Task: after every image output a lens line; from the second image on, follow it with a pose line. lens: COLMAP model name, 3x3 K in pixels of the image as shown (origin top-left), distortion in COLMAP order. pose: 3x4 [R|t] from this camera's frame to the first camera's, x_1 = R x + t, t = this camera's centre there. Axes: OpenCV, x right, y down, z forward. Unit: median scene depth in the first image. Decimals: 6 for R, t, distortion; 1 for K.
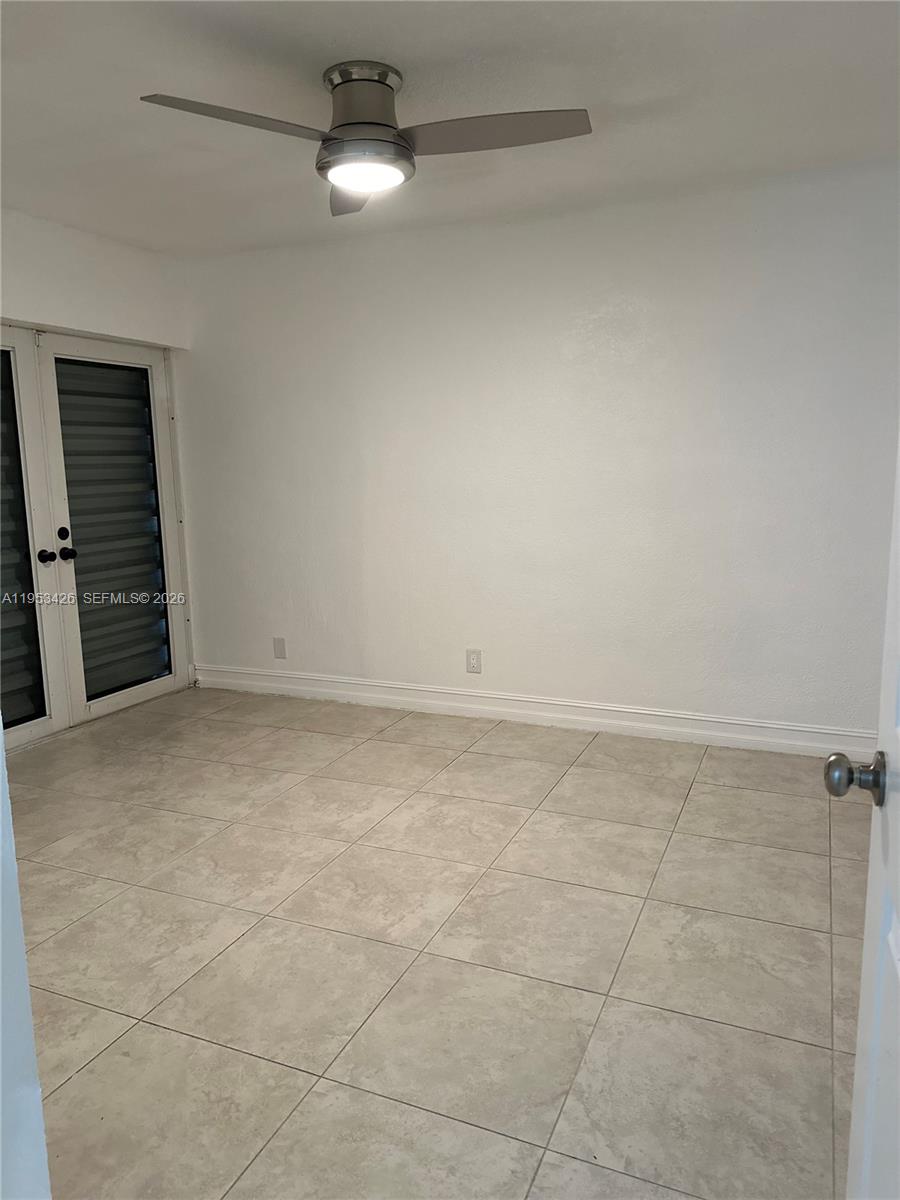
lens RADIAL K [[832.2, 0, 462.1], [0, 832.2, 591.5], [0, 0, 1]] dist [0.038974, -0.050365]
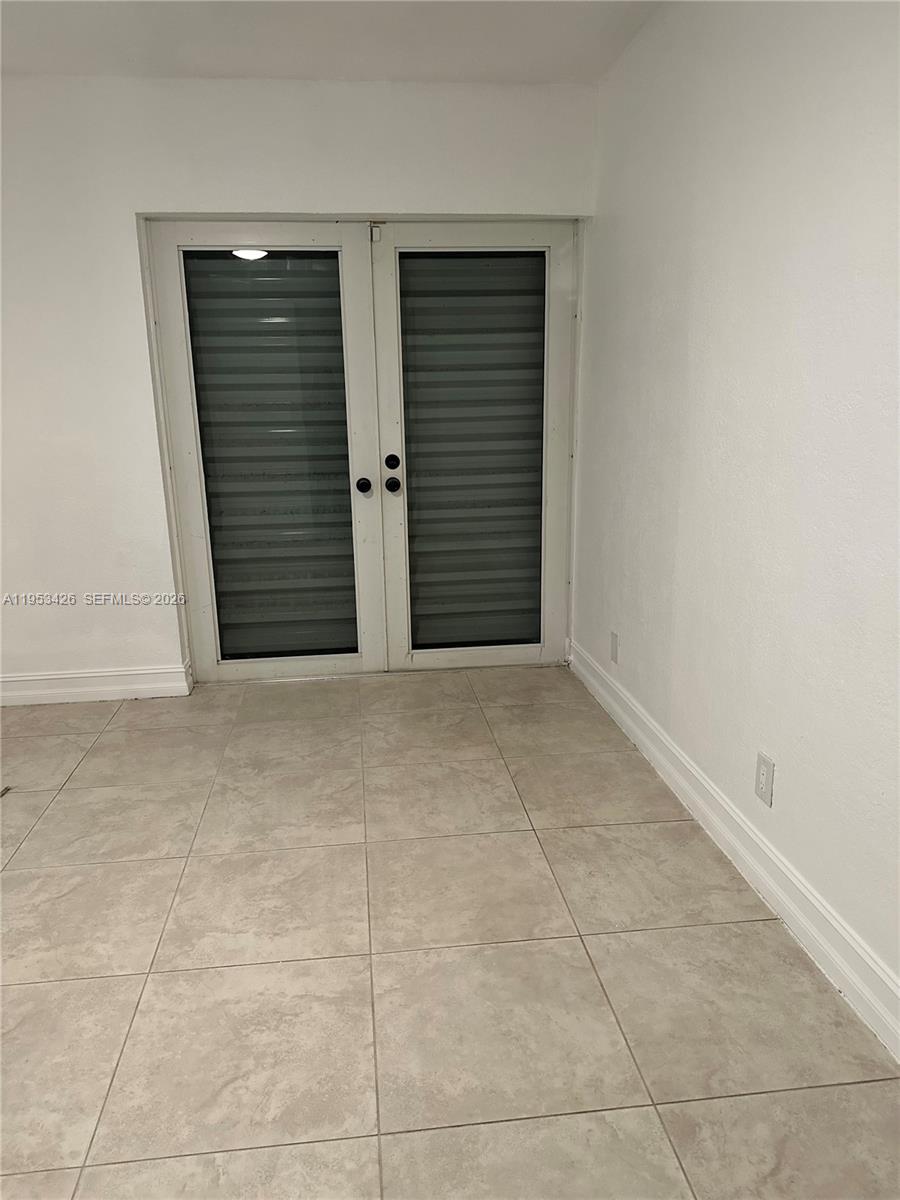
lens RADIAL K [[832.2, 0, 448.2], [0, 832.2, 609.0], [0, 0, 1]] dist [0.038974, -0.050365]
pose [[0.496978, 0.231219, -0.836391, 0.385475], [-0.124913, 0.972871, 0.194727, -0.111852], [0.858726, 0.007701, 0.512378, 0.695797]]
